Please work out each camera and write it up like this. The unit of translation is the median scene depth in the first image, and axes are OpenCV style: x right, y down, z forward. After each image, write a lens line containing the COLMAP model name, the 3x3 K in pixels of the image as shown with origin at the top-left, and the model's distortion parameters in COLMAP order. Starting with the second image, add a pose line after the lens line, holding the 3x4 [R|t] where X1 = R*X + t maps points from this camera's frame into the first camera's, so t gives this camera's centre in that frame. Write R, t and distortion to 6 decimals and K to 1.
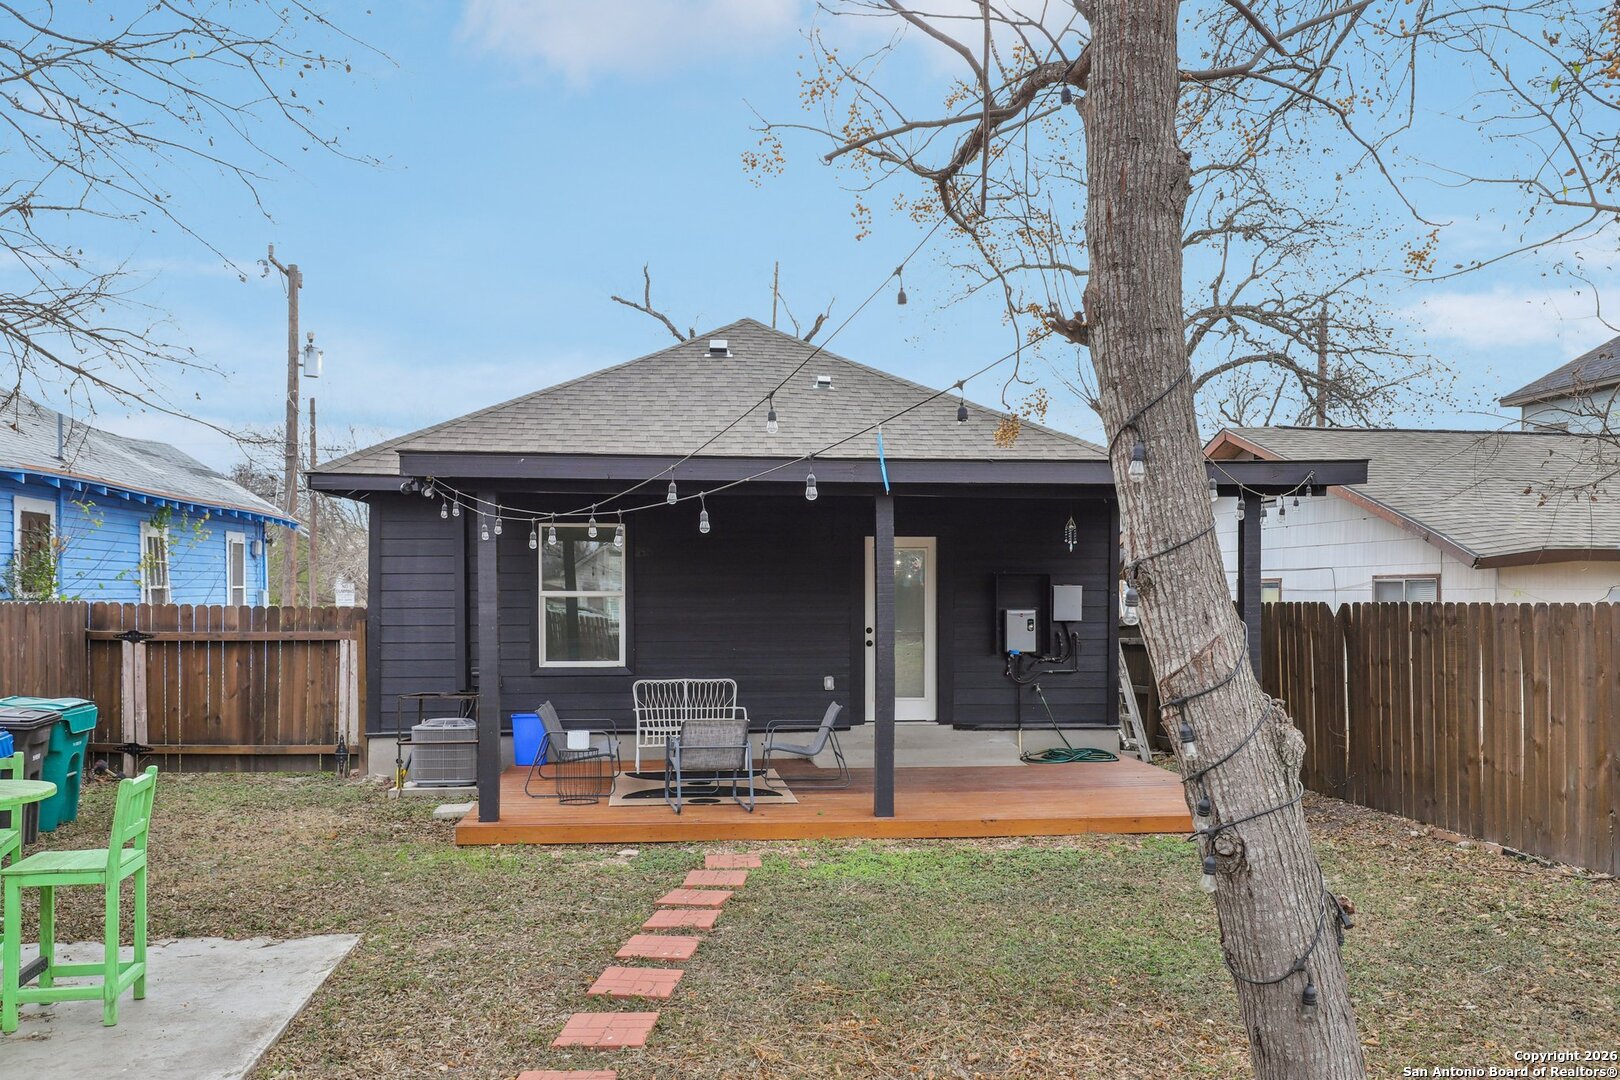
lens RADIAL K [[1341.2, 0, 809.4], [0, 1341.2, 583.8], [0, 0, 1]] dist [0.015839, 0.002002]
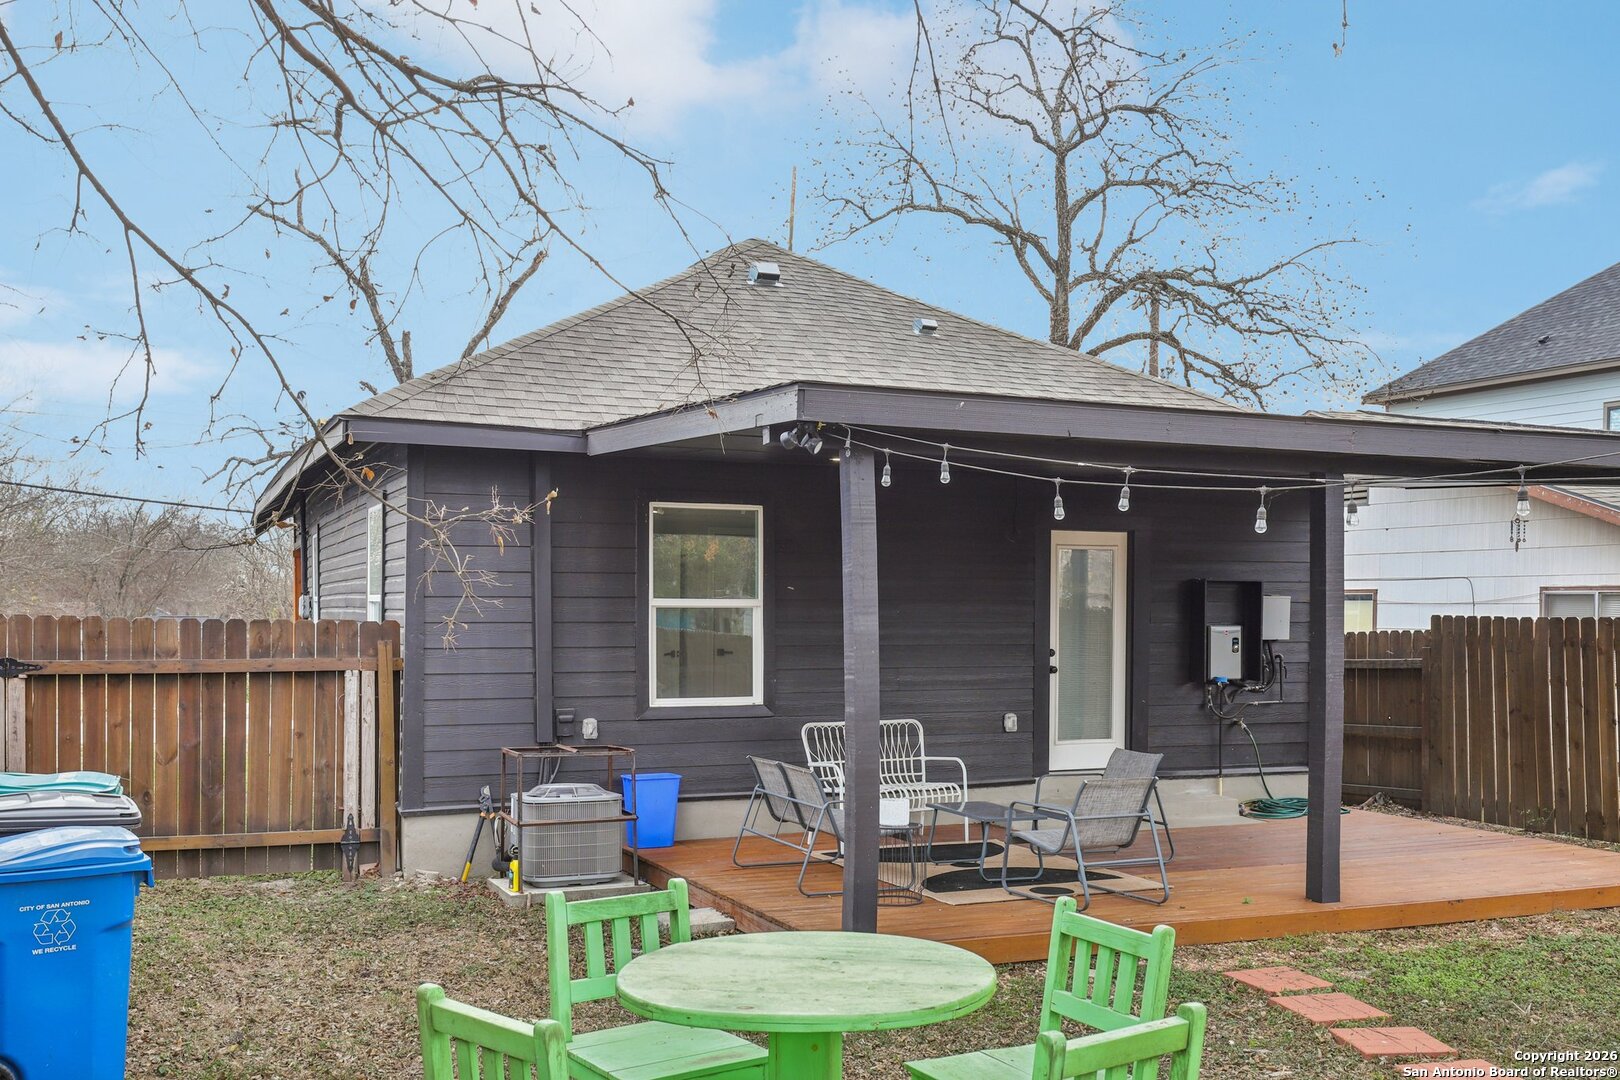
lens RADIAL K [[1582.6, 0, 810.8], [0, 1582.6, 598.2], [0, 0, 1]] dist [0.044717, -0.000180]
pose [[0.952781, 0.006113, 0.303598, -0.368946], [-0.006784, 0.999976, 0.001153, 0.003594], [-0.303584, -0.003159, 0.952800, 0.182818]]
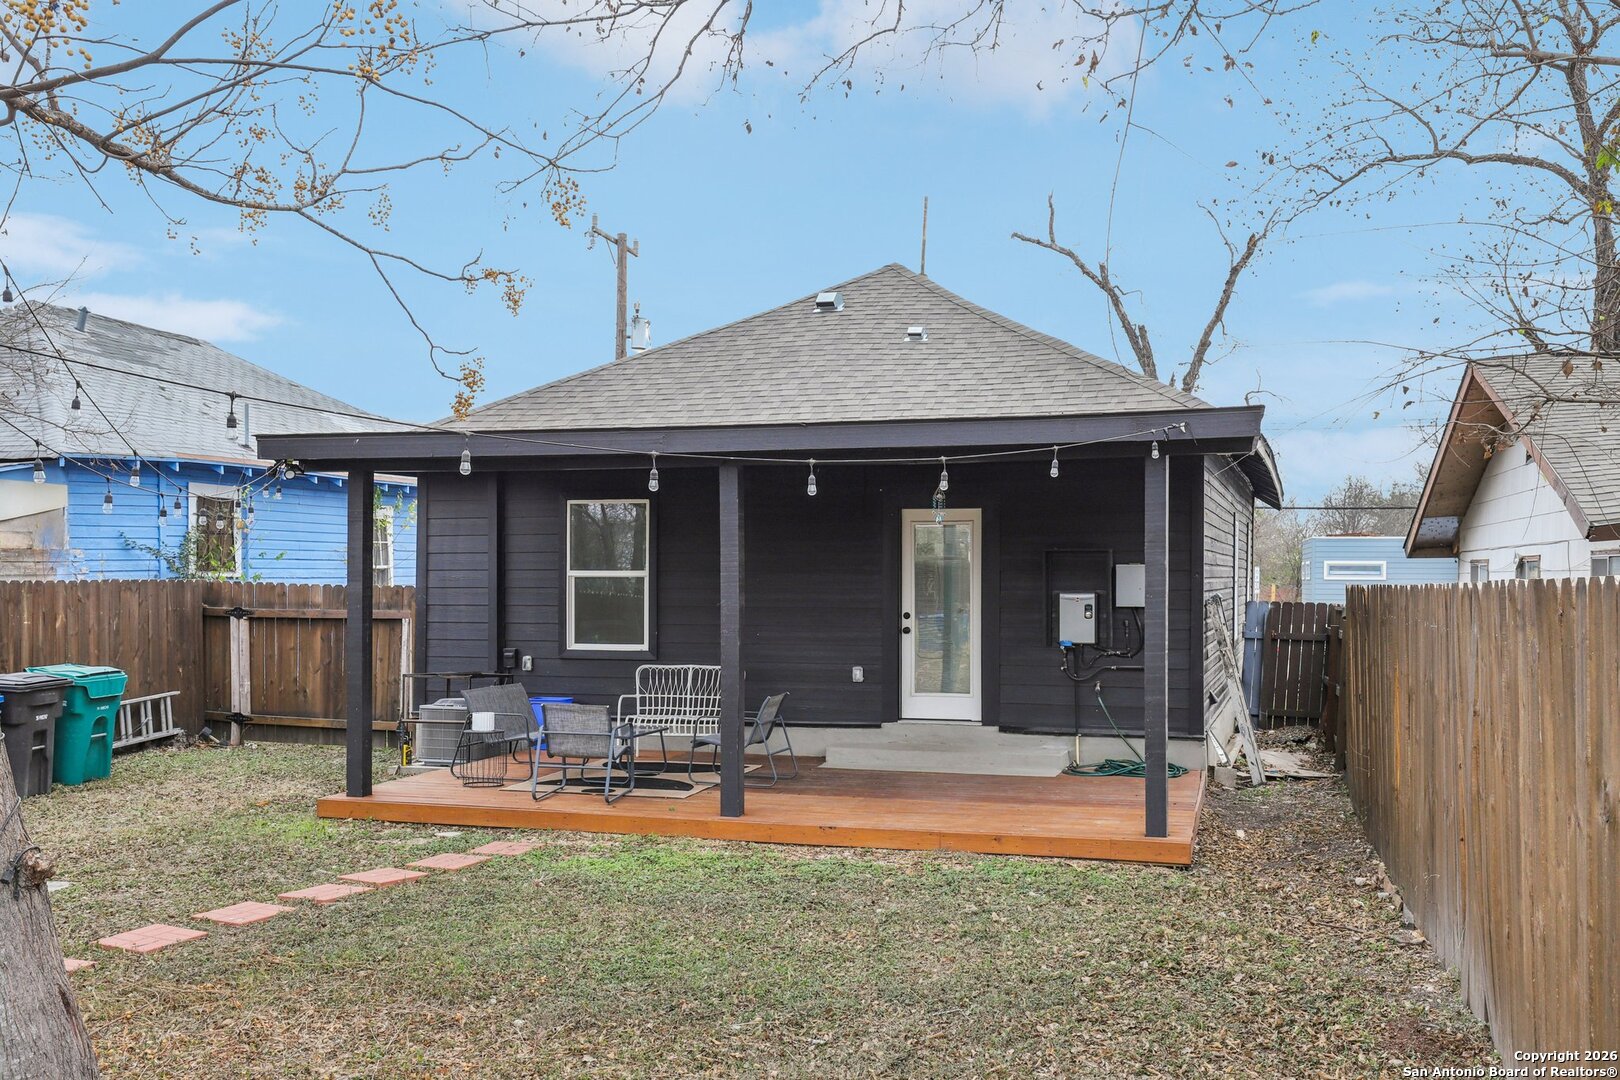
lens RADIAL K [[1564.1, 0, 807.0], [0, 1564.1, 575.8], [0, 0, 1]] dist [0.039837, -0.000837]
pose [[0.922158, 0.002148, -0.386807, 0.389812], [0.000755, 0.999973, 0.007354, 0.000967], [0.386812, -0.007074, 0.922132, 0.027174]]
